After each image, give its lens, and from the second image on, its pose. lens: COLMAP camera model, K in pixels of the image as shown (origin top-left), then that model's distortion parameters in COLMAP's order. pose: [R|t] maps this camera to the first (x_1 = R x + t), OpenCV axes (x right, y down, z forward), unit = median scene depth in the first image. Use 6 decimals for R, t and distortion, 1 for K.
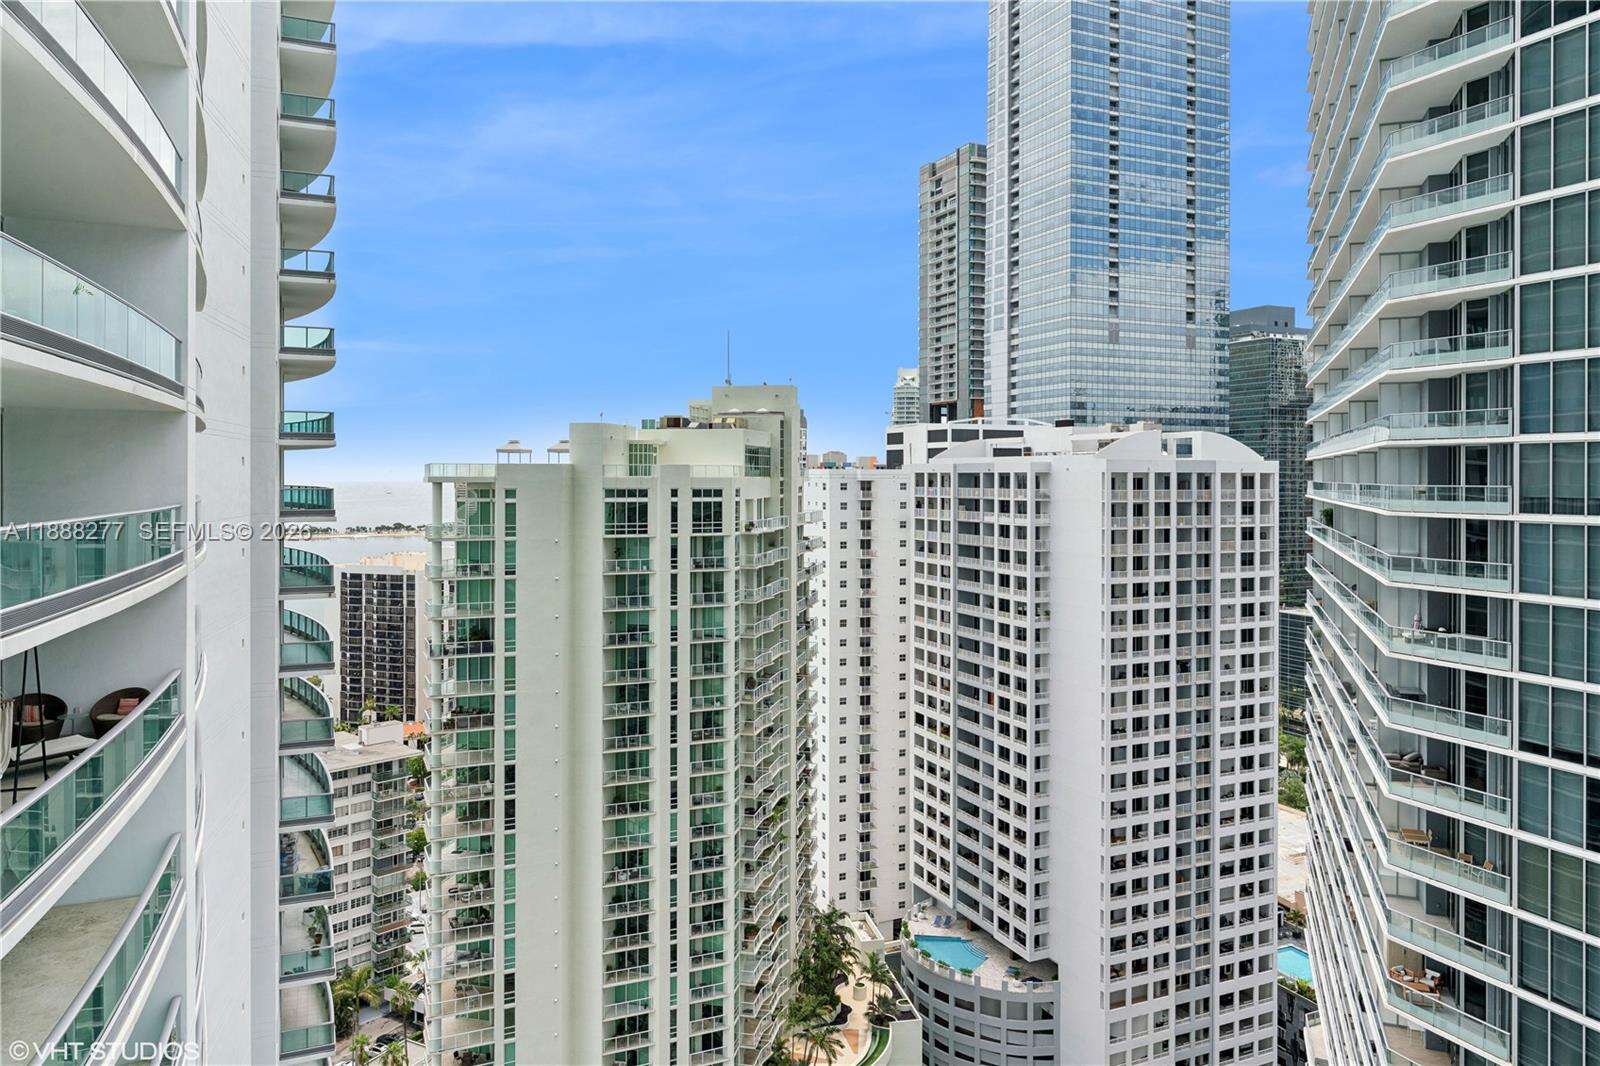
lens RADIAL K [[1080.6, 0, 798.9], [0, 1080.6, 482.1], [0, 0, 1]] dist [0.001476, -0.005255]
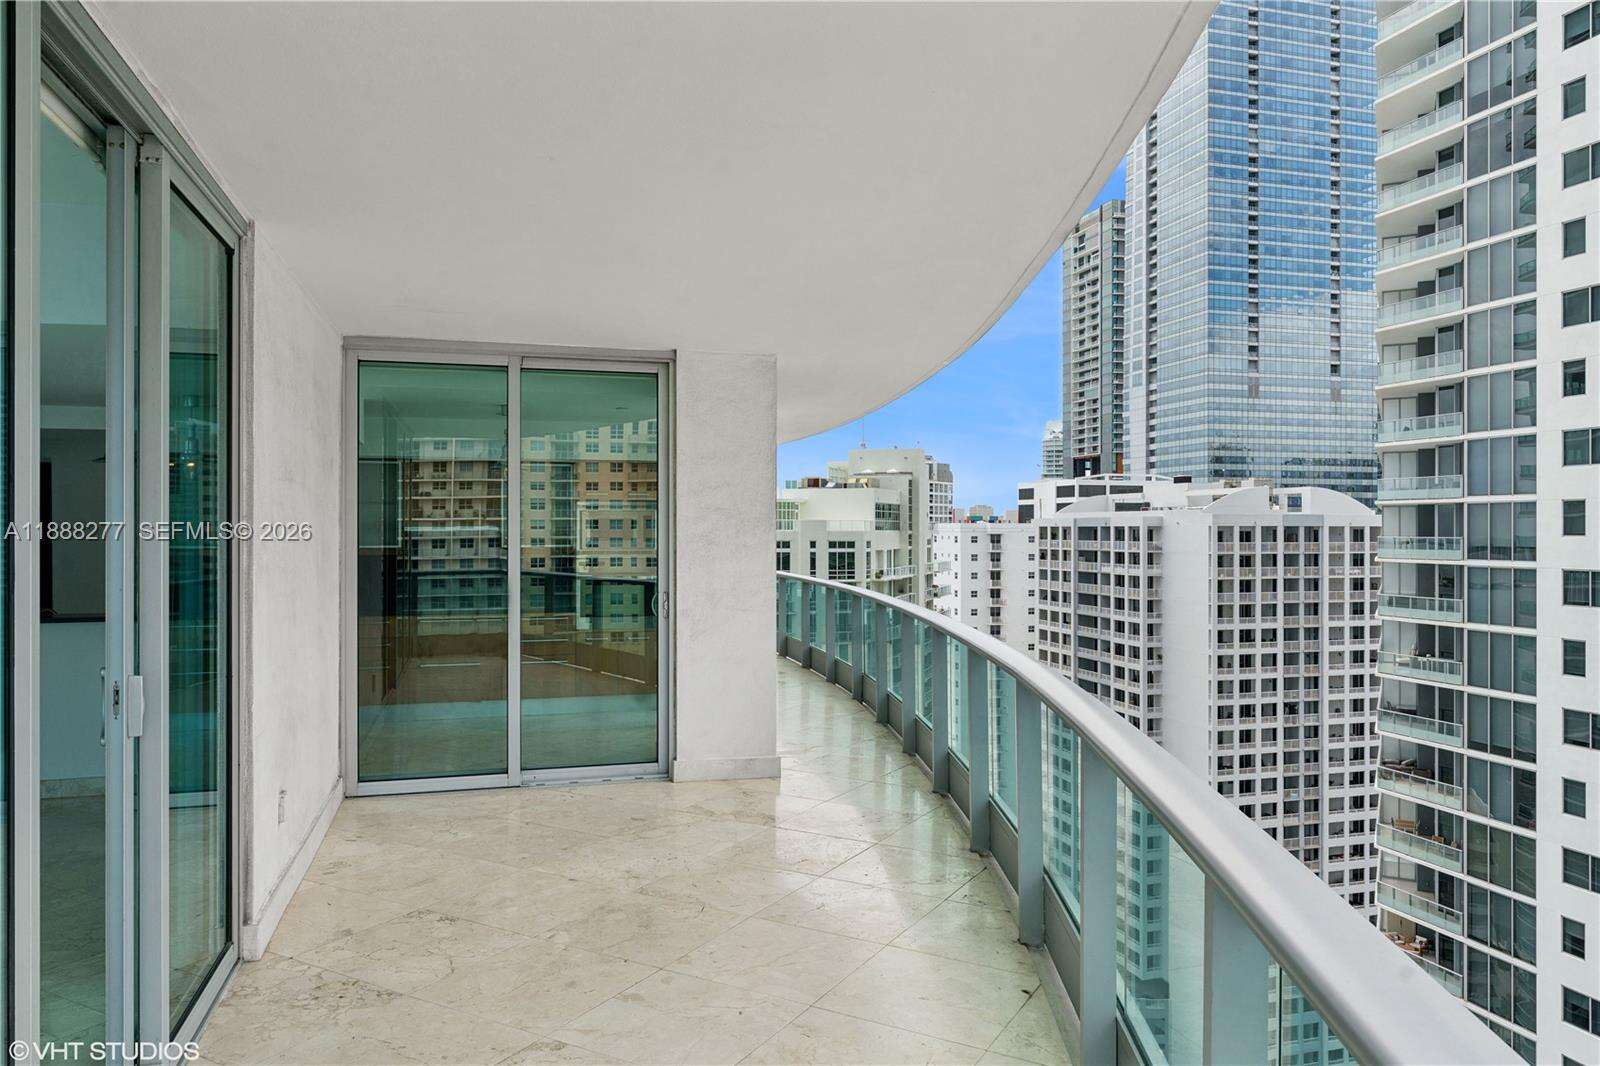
lens RADIAL K [[1080.6, 0, 799.5], [0, 1080.6, 531.6], [0, 0, 1]] dist [0.001476, -0.005255]
pose [[0.990390, -0.000798, -0.138298, 0.022986], [0.000277, 0.999993, -0.003786, 0.000550], [0.138300, 0.003712, 0.990383, -0.111318]]
